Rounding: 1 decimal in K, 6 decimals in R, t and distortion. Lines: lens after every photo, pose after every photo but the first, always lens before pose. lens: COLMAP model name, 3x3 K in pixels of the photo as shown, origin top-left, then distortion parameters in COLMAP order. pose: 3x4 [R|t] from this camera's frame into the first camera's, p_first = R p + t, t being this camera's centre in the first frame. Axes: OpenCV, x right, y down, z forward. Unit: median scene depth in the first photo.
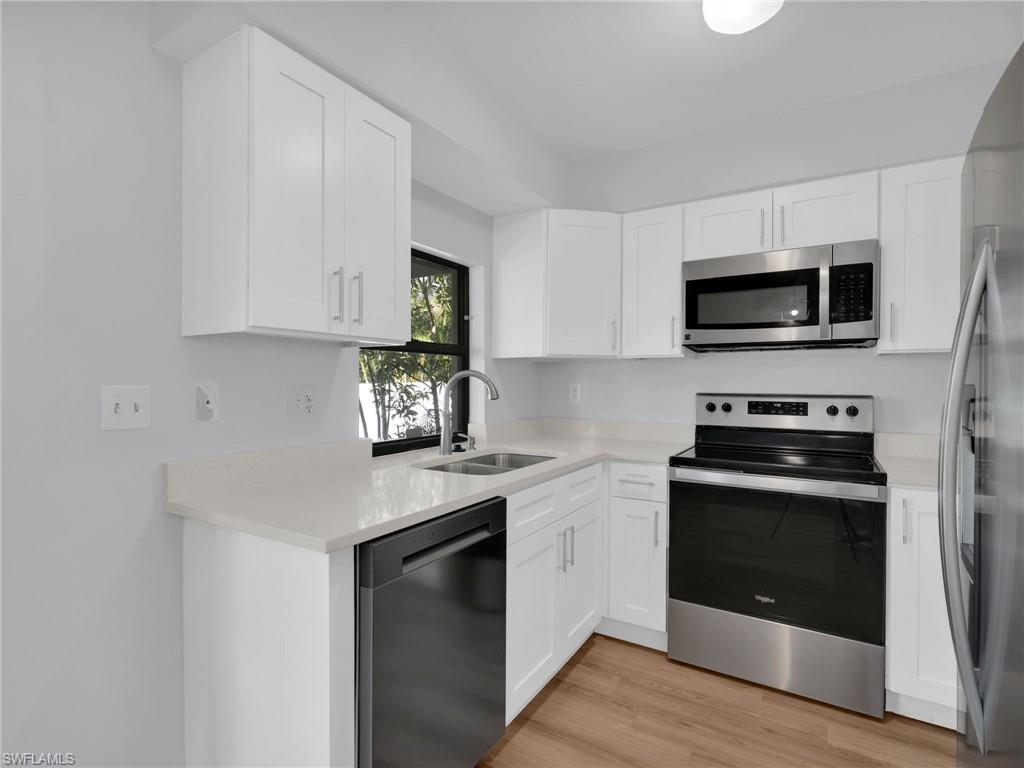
lens RADIAL K [[534.3, 0, 499.6], [0, 534.3, 389.2], [0, 0, 1]] dist [0.000060, -0.000242]
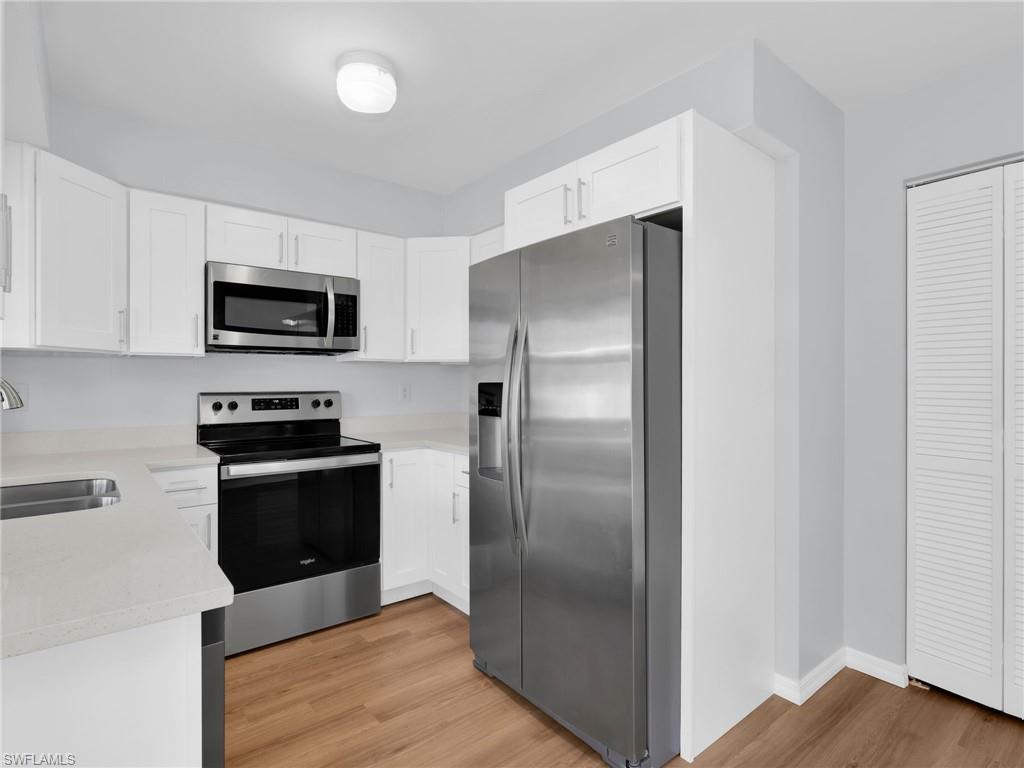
lens RADIAL K [[534.3, 0, 499.6], [0, 534.3, 389.2], [0, 0, 1]] dist [0.000060, -0.000242]
pose [[0.319031, -0.018835, 0.947557, -0.455737], [0.016344, 0.999763, 0.014371, -0.005491], [-0.947603, 0.010902, 0.319264, 0.181540]]
